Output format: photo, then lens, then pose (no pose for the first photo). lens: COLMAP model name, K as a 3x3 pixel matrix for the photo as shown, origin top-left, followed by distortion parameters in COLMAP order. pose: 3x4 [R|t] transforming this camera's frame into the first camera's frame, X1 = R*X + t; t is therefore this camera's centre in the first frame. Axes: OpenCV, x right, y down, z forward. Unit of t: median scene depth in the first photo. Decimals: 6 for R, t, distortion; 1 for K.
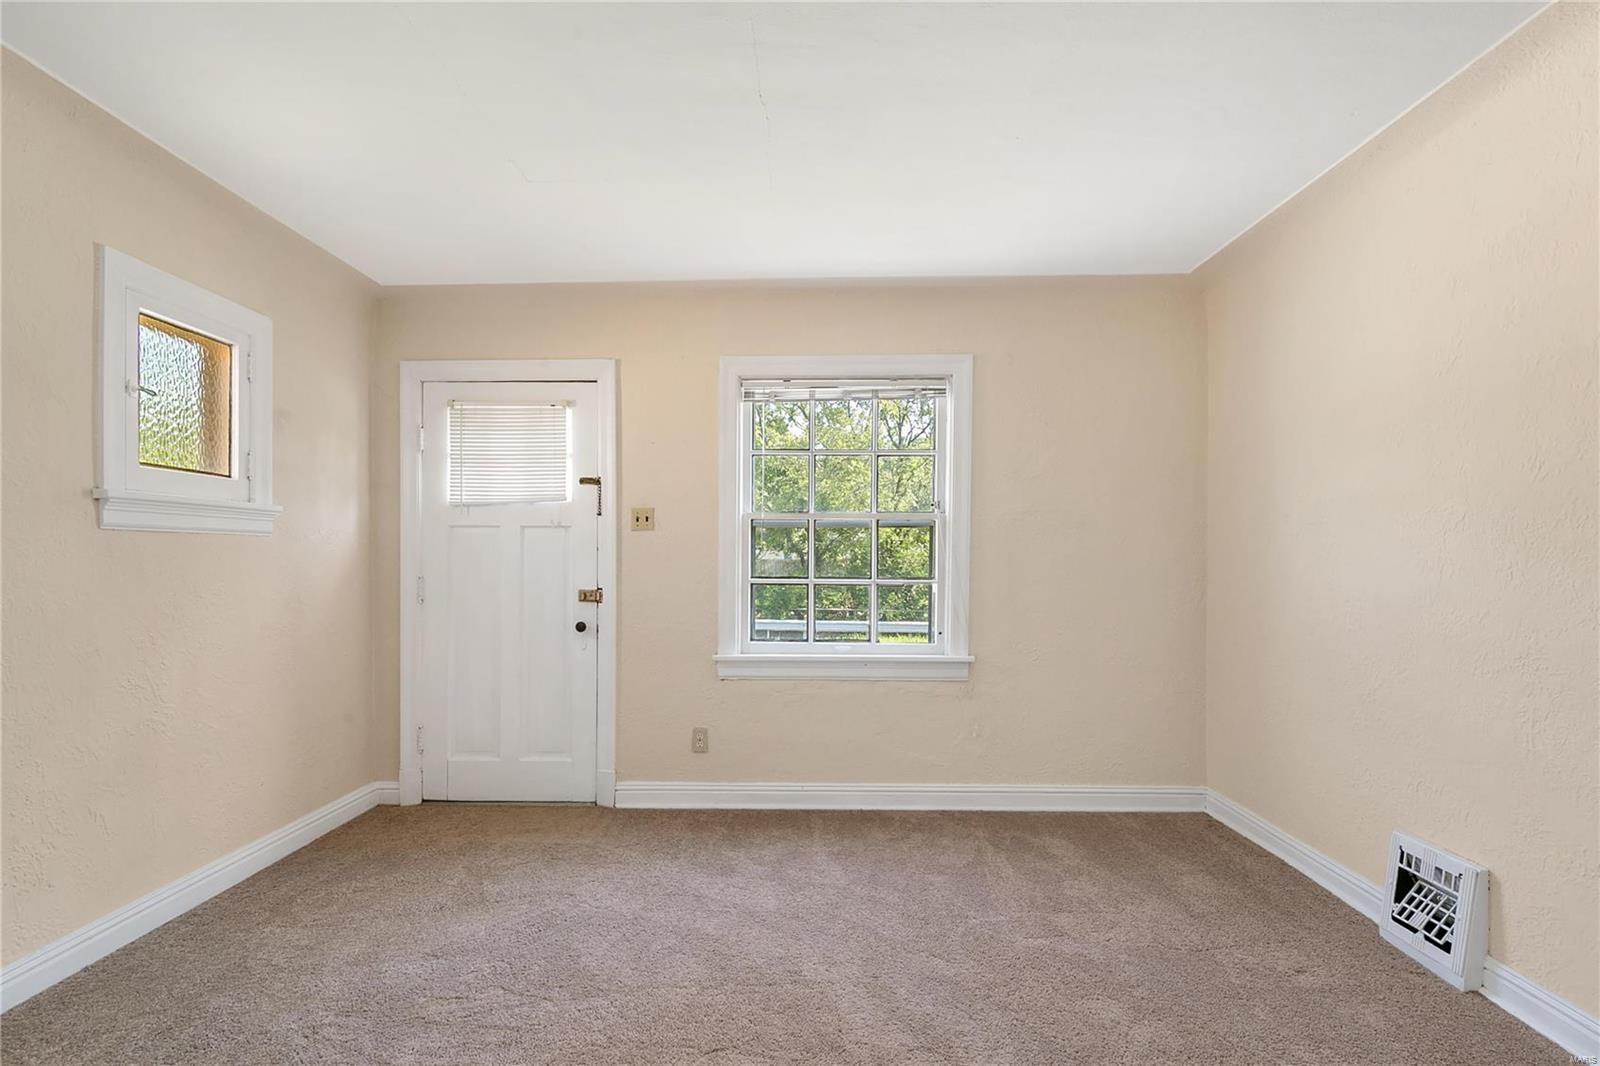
lens RADIAL K [[745.5, 0, 797.5], [0, 745.5, 565.4], [0, 0, 1]] dist [0.003094, -0.000501]
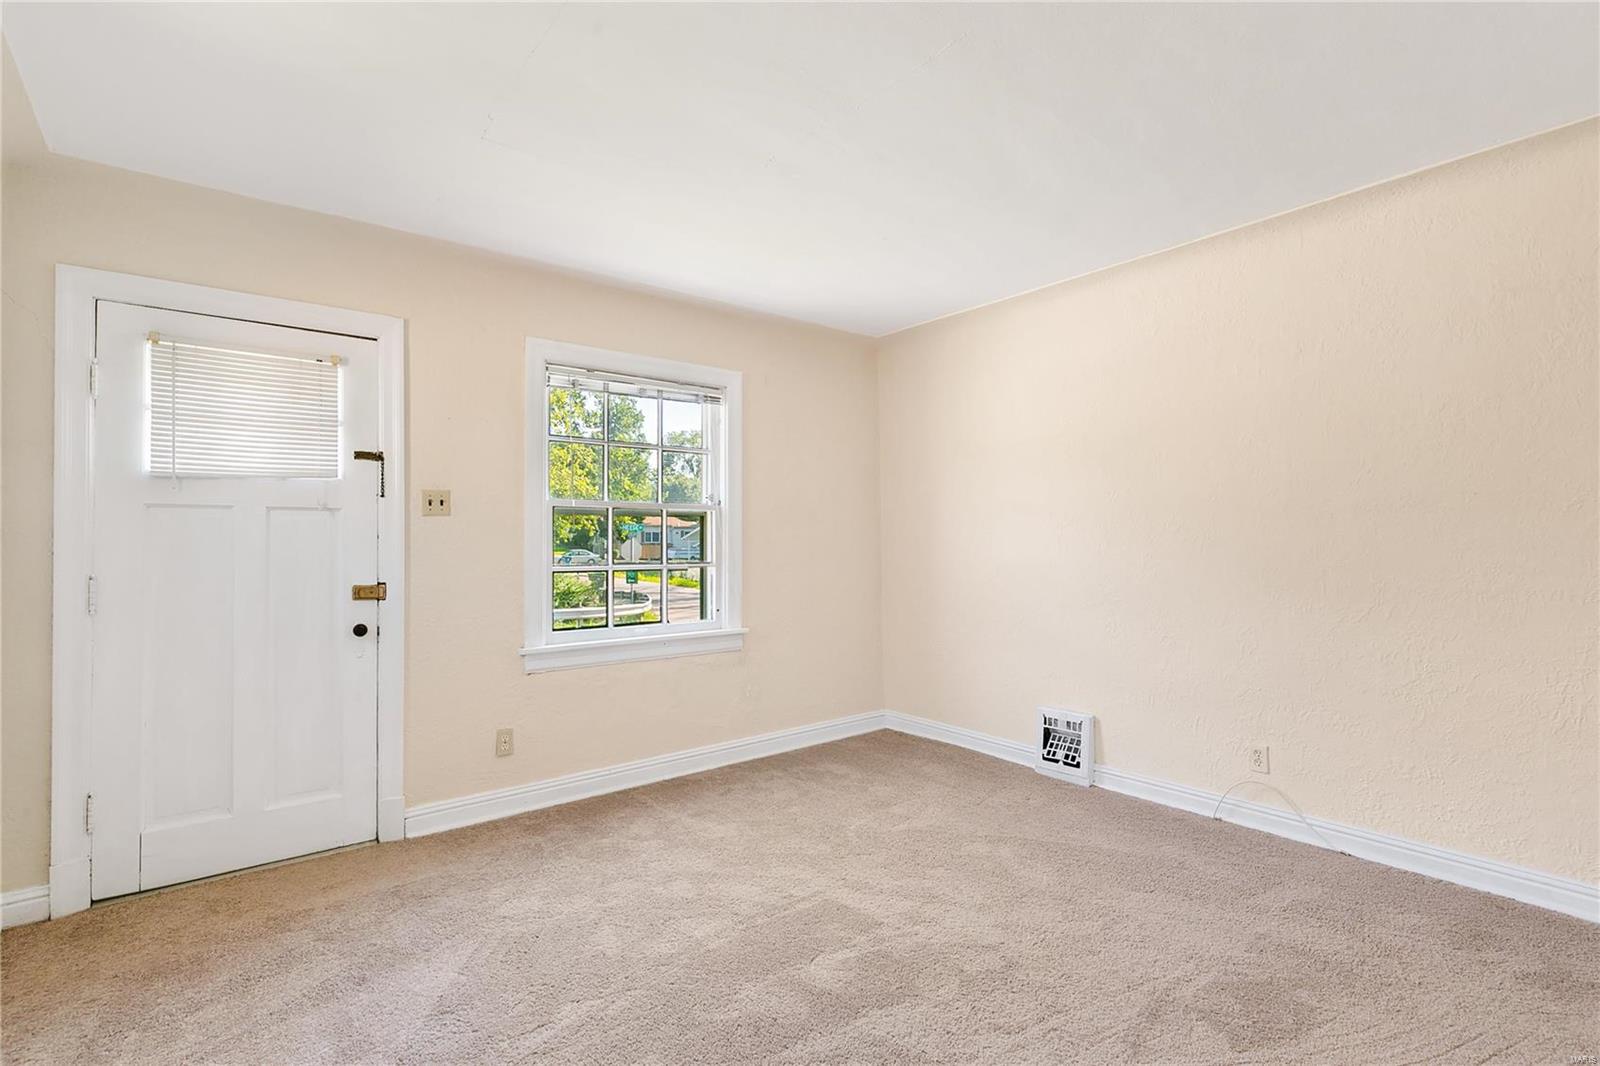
lens RADIAL K [[736.9, 0, 800.0], [0, 736.9, 533.0], [0, 0, 1]] dist [-0.000955, -0.000461]
pose [[0.768347, 0.002719, 0.640027, -0.438374], [0.016966, 0.999553, -0.024614, 0.002615], [-0.639808, 0.029771, 0.767958, 0.051413]]
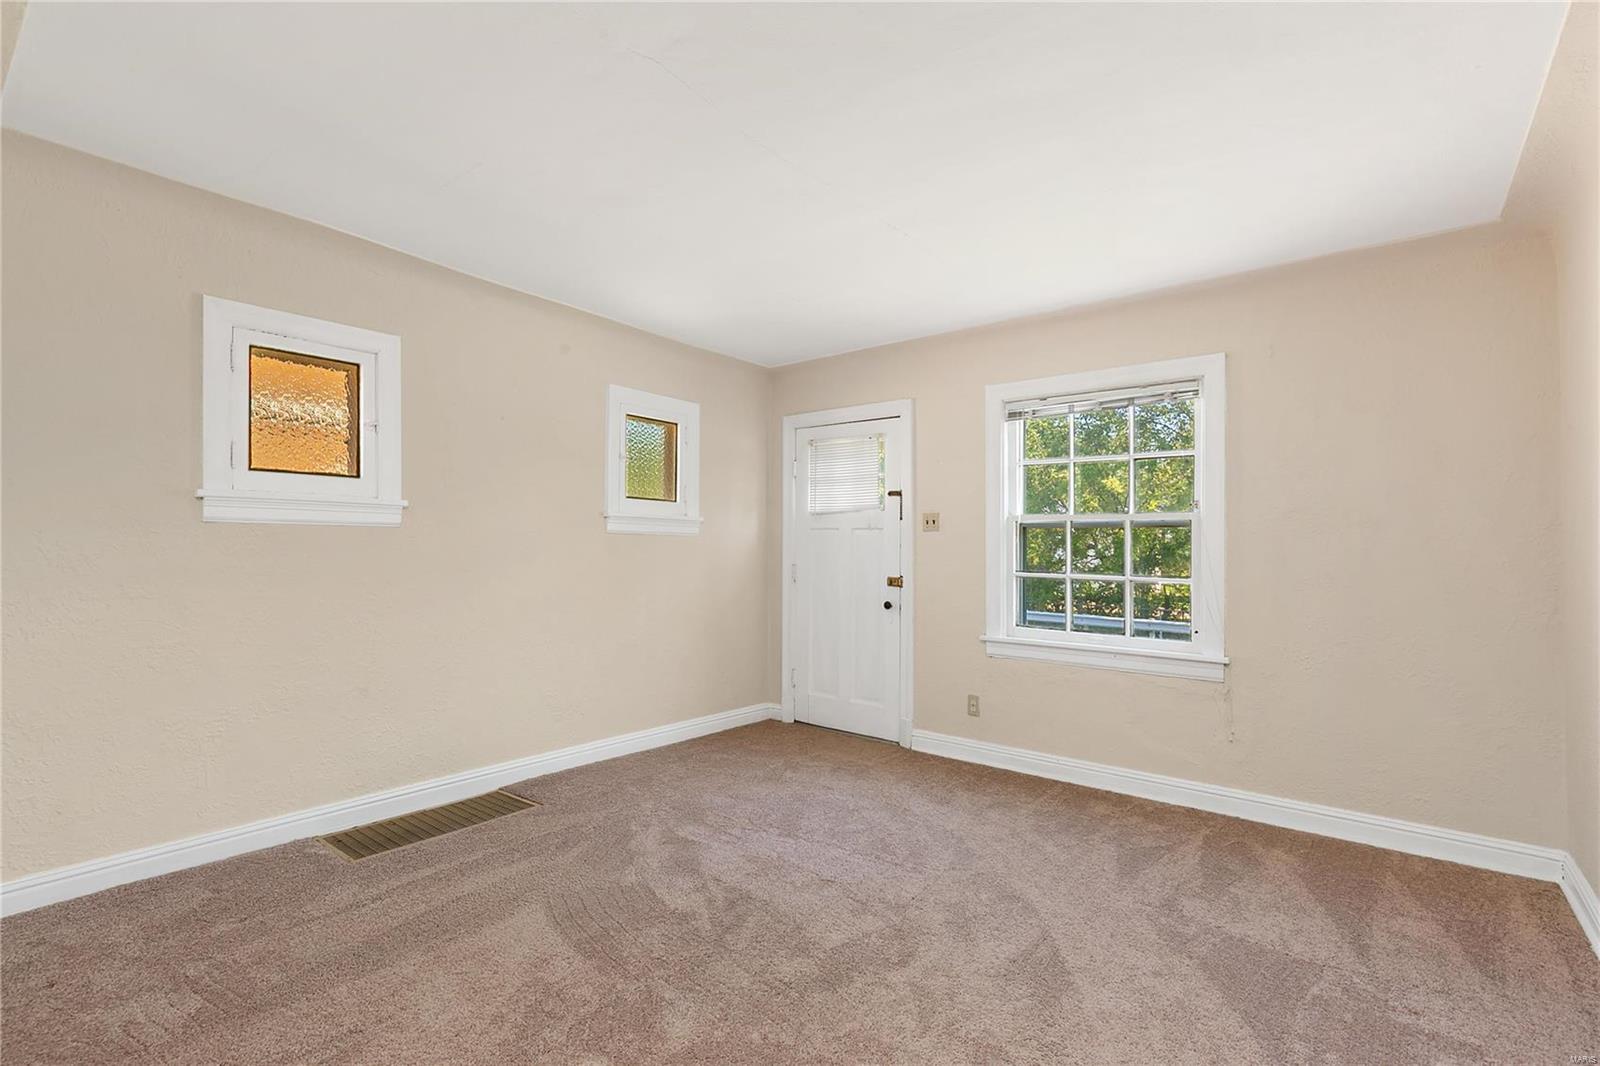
lens RADIAL K [[719.0, 0, 802.3], [0, 719.0, 552.0], [0, 0, 1]] dist [-0.000231, -0.000369]
pose [[0.793935, 0.012995, -0.607863, 0.359137], [-0.021314, 0.999752, -0.006465, 0.000679], [0.607628, 0.018089, 0.794015, -0.093438]]
